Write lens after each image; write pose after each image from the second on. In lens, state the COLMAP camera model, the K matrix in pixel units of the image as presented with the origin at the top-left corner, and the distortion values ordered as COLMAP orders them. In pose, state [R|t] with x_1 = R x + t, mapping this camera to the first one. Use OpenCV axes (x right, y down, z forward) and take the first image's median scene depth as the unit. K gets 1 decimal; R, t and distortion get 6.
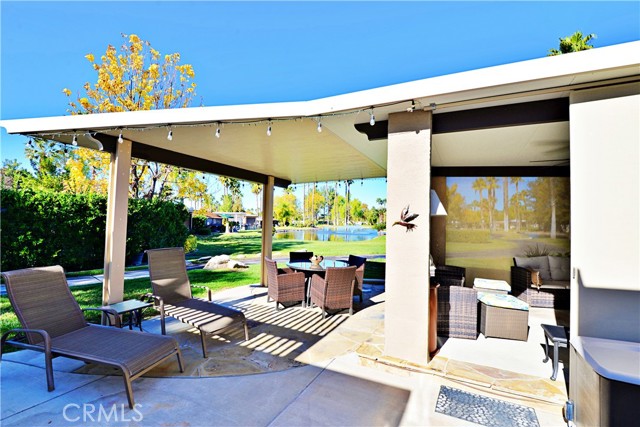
lens RADIAL K [[292.8, 0, 320.0], [0, 292.8, 213.5], [0, 0, 1]] dist [0.006167, -0.000060]
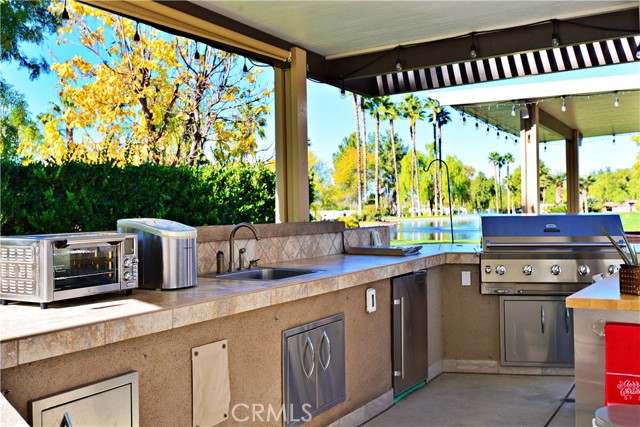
lens RADIAL K [[674.3, 0, 320.0], [0, 674.3, 213.5], [0, 0, 1]] dist [0.004032, -0.006843]
pose [[0.998547, -0.041464, -0.034431, -0.103653], [0.042431, 0.998712, 0.027828, 0.000533], [0.033233, -0.029248, 0.999020, -0.097418]]
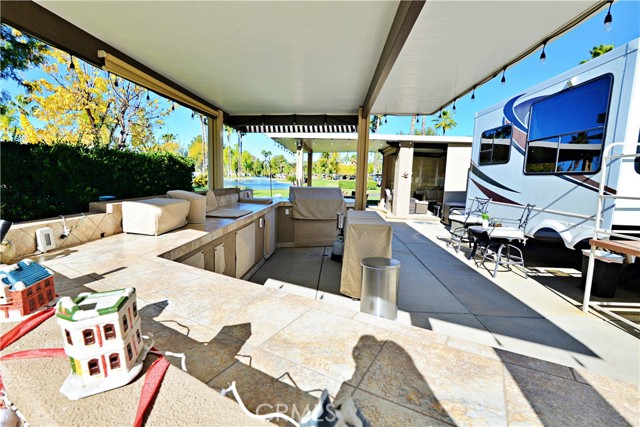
lens RADIAL K [[290.3, 0, 320.0], [0, 290.3, 213.5], [0, 0, 1]] dist [-0.006936, -0.000212]
pose [[0.915219, -0.045695, 0.400359, -0.120410], [-0.020947, 0.986812, 0.160513, -0.003969], [-0.402413, -0.155290, 0.902191, -0.102825]]
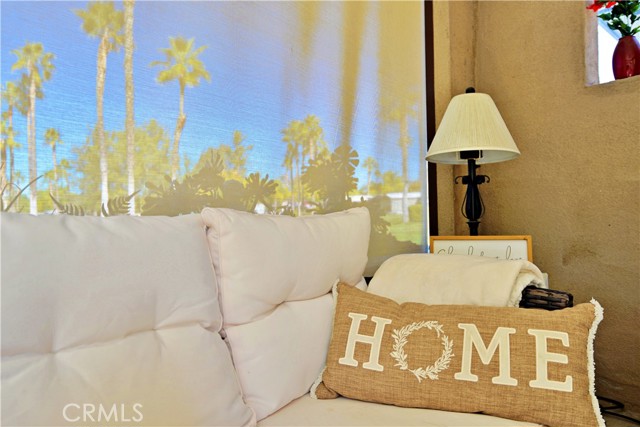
lens RADIAL K [[462.7, 0, 320.0], [0, 462.7, 213.5], [0, 0, 1]] dist [-0.002210, 0.000678]
pose [[0.456325, -0.018996, 0.889610, 0.085091], [0.006102, 0.999815, 0.018219, 0.017025], [-0.889792, -0.002886, 0.456357, 0.100398]]
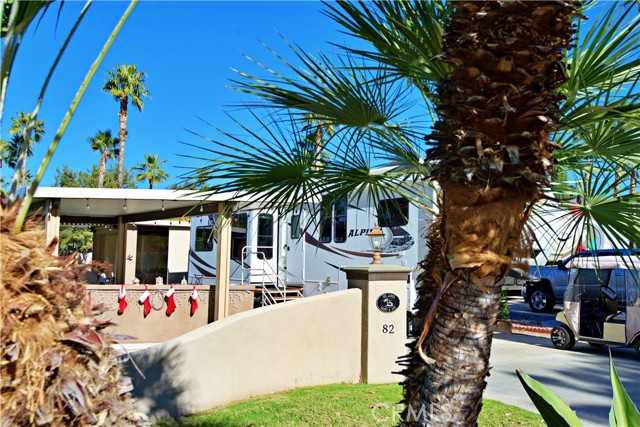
lens RADIAL K [[674.3, 0, 320.0], [0, 674.3, 213.5], [0, 0, 1]] dist [0.004032, -0.006843]
pose [[0.473953, 0.043802, 0.879460, -0.332725], [-0.026856, 0.999016, -0.035284, -0.016640], [-0.880141, -0.006896, 0.474663, -0.276097]]
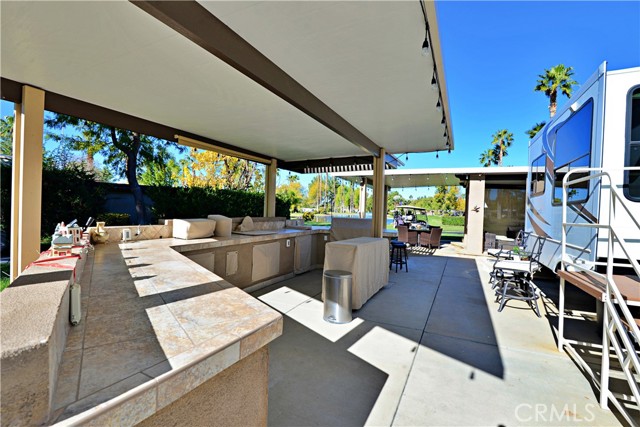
lens RADIAL K [[292.8, 0, 320.0], [0, 292.8, 213.5], [0, 0, 1]] dist [0.006167, -0.000060]
pose [[0.999690, 0.010289, 0.022655, -0.090372], [-0.011260, 0.999005, 0.043161, -0.003140], [-0.022189, -0.043403, 0.998811, -0.131261]]
